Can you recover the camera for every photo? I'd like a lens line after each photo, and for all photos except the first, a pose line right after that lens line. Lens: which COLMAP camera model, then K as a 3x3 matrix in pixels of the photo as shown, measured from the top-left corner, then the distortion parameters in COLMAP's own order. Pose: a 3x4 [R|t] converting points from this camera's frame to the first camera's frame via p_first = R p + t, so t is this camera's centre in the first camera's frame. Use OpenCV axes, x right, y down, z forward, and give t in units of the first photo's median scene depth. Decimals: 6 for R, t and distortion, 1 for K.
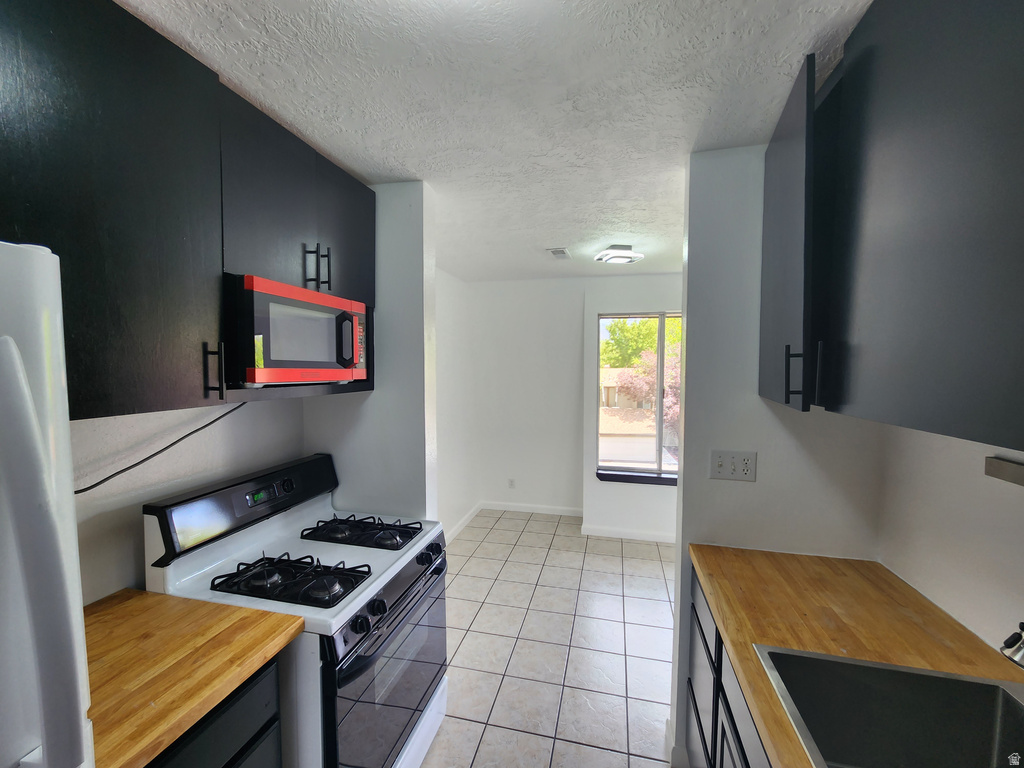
lens RADIAL K [[417.8, 0, 512.1], [0, 417.8, 389.2], [0, 0, 1]] dist [-0.004105, -0.000168]
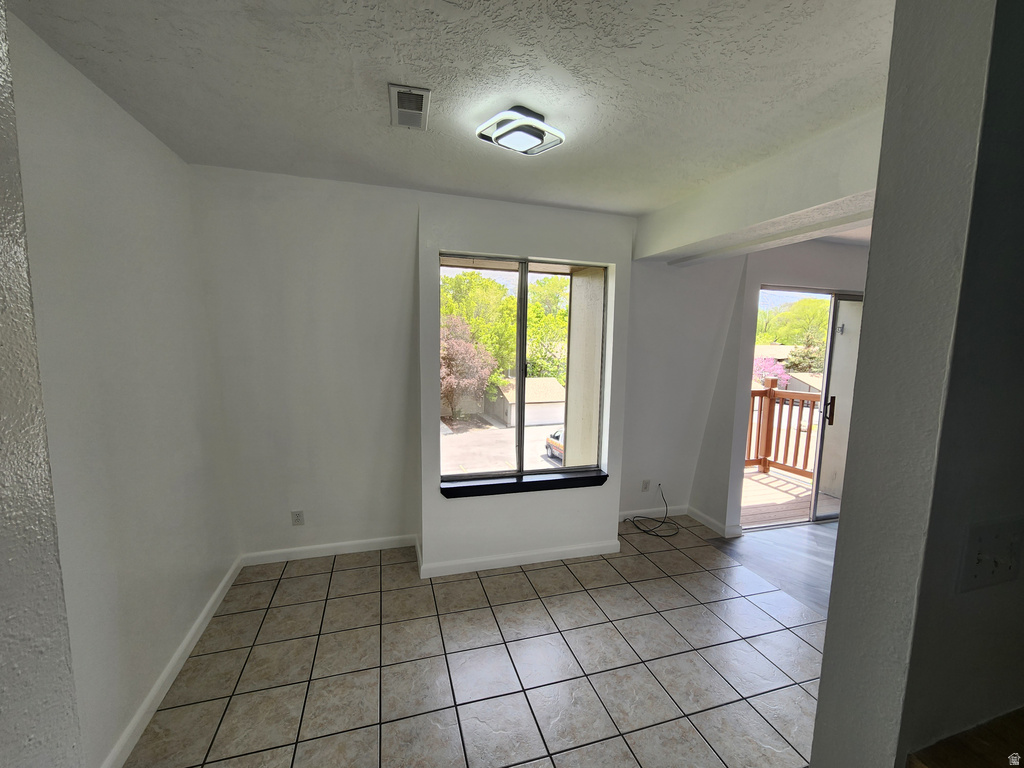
lens RADIAL K [[417.8, 0, 509.4], [0, 417.8, 388.3], [0, 0, 1]] dist [-0.004105, -0.000168]
pose [[0.858941, -0.048014, 0.509818, -0.042140], [0.013920, 0.997416, 0.070483, -0.010907], [-0.511885, -0.053444, 0.857390, 0.345060]]
